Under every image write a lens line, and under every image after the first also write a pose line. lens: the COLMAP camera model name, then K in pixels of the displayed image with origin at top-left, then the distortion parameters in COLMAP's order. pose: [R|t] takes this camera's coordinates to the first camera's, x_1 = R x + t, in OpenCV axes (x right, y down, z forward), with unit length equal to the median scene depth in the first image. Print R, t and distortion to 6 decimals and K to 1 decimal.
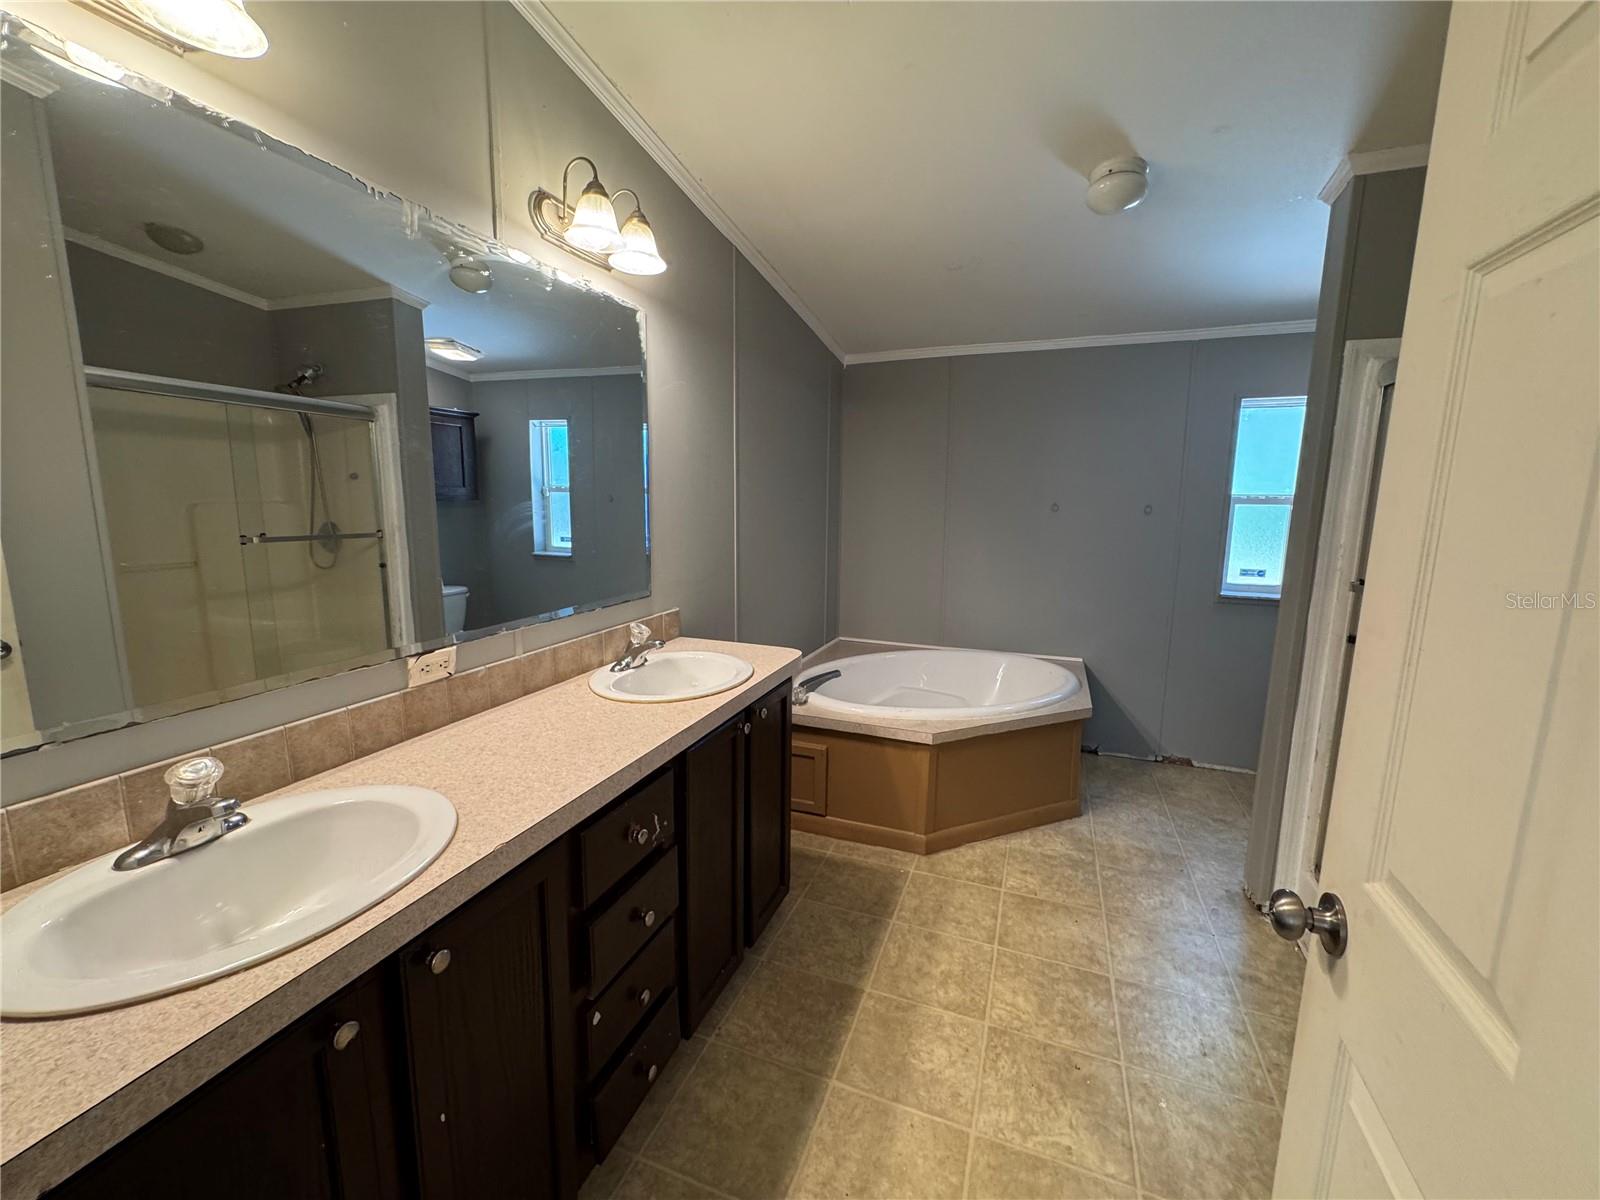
lens RADIAL K [[639.2, 0, 801.4], [0, 639.2, 596.8], [0, 0, 1]] dist [-0.001169, -0.000289]
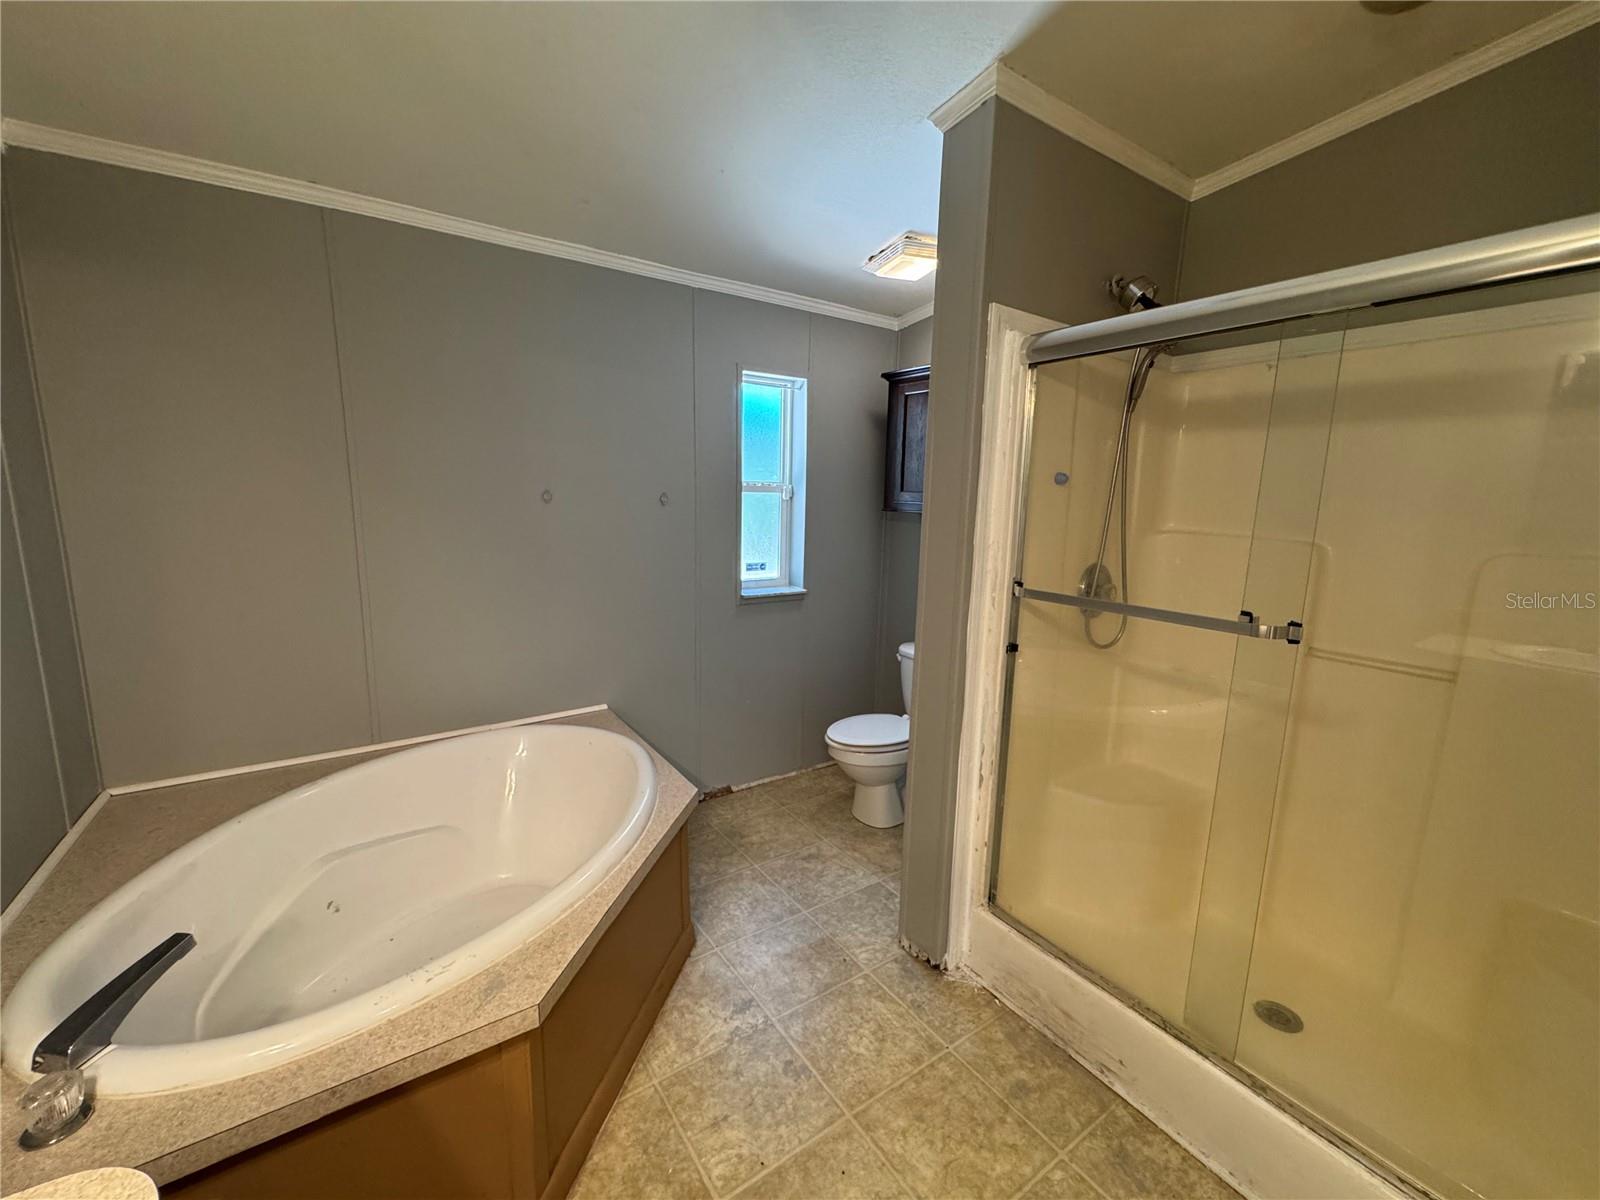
lens RADIAL K [[644.5, 0, 803.7], [0, 644.5, 596.8], [0, 0, 1]] dist [-0.000573, -0.000264]
pose [[0.561474, -0.132768, 0.816774, -0.018801], [0.110845, 0.990216, 0.084763, -0.070094], [-0.820036, 0.042943, 0.570698, 0.445579]]
